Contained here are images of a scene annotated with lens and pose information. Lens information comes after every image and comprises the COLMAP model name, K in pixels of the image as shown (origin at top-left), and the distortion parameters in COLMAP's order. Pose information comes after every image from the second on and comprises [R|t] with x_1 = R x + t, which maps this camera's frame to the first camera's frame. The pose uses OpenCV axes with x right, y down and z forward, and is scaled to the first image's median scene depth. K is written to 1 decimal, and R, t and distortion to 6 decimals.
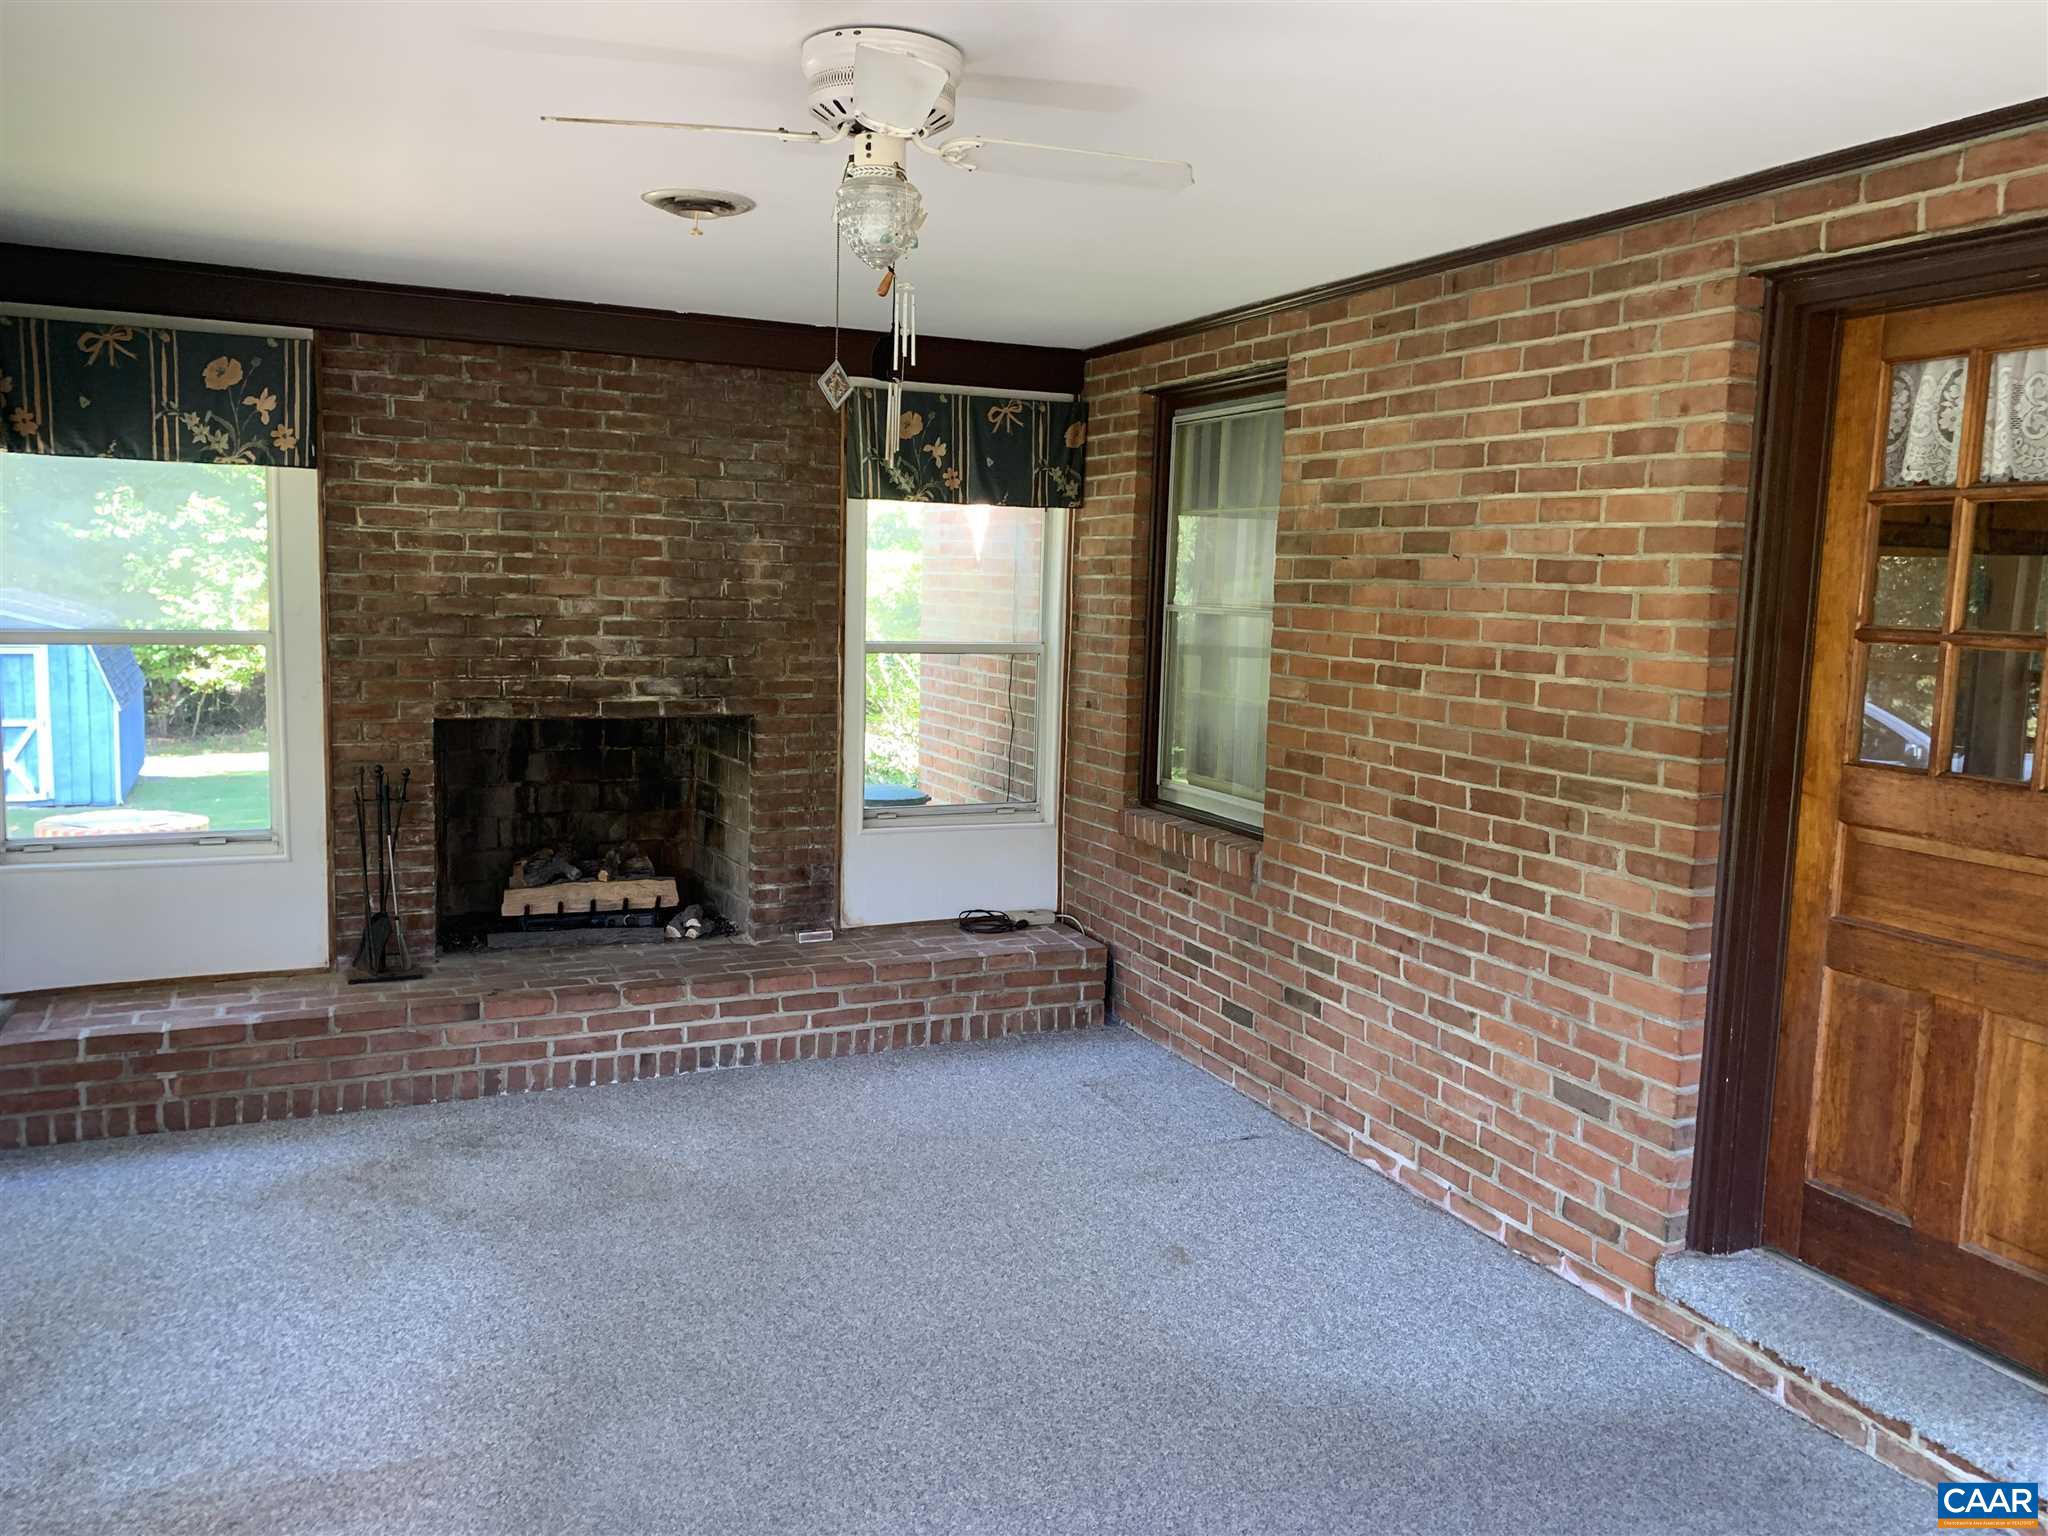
lens RADIAL K [[1570.7, 0, 1024.0], [0, 1570.7, 768.0], [0, 0, 1]] dist [0.002292, -0.037324]
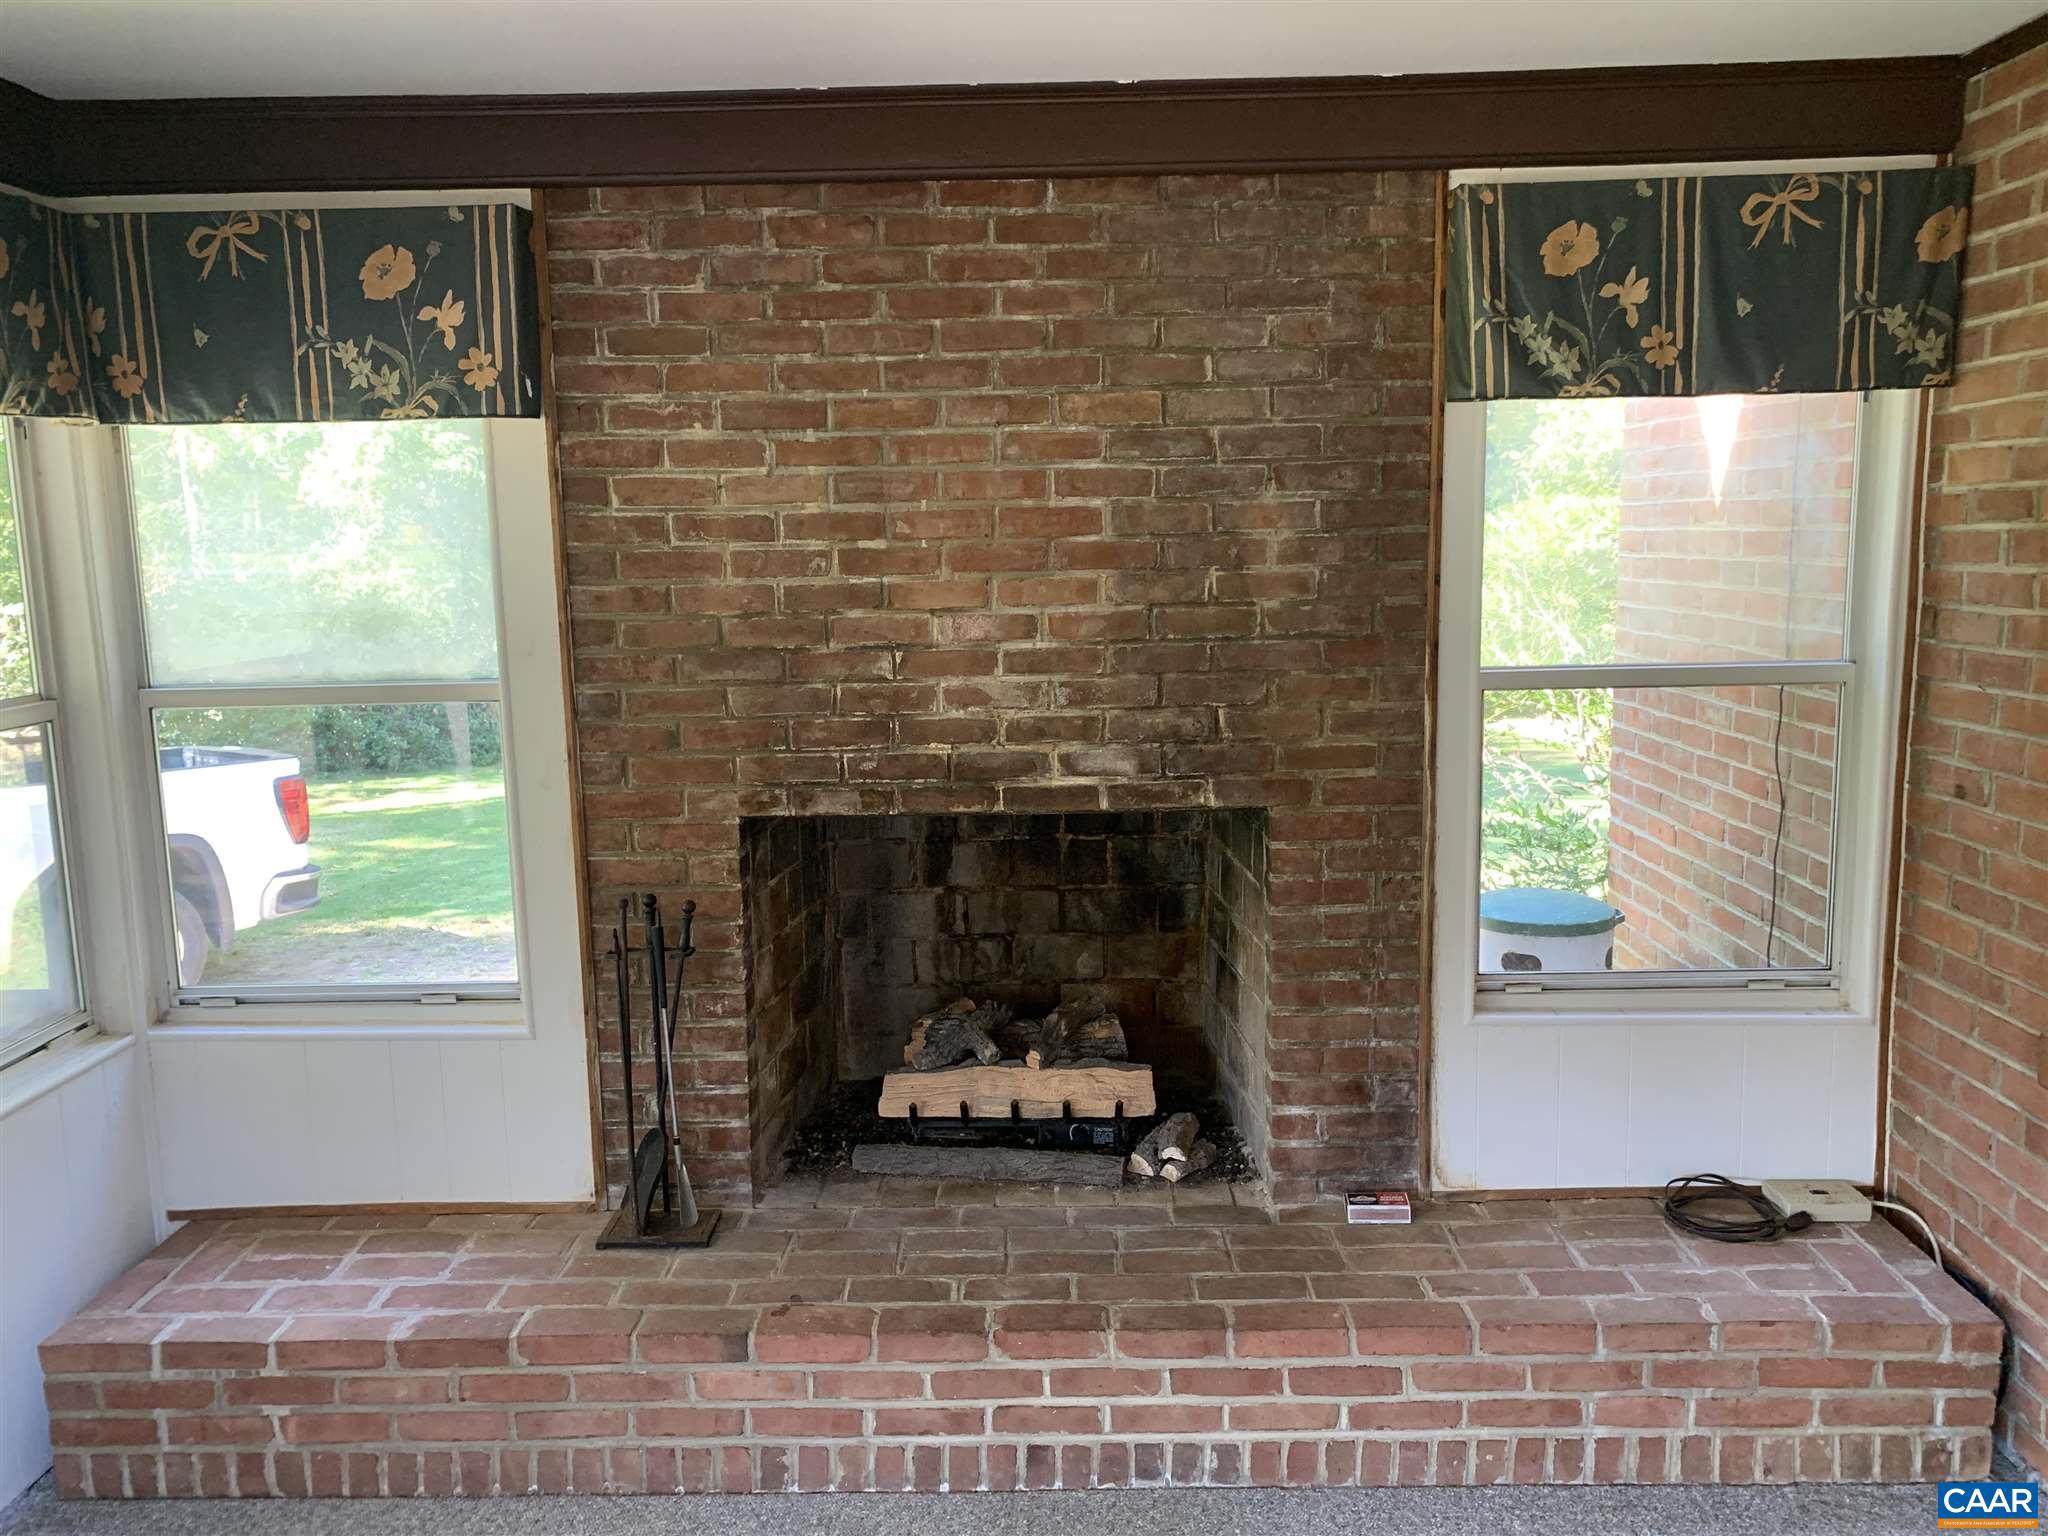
lens RADIAL K [[1580.7, 0, 1024.0], [0, 1580.7, 768.0], [0, 0, 1]] dist [0.099539, -0.175293]
pose [[0.902615, 0.014081, -0.430219, -0.007459], [-0.003614, 0.999678, 0.025136, -0.065438], [0.430434, -0.021133, 0.902375, 0.478463]]
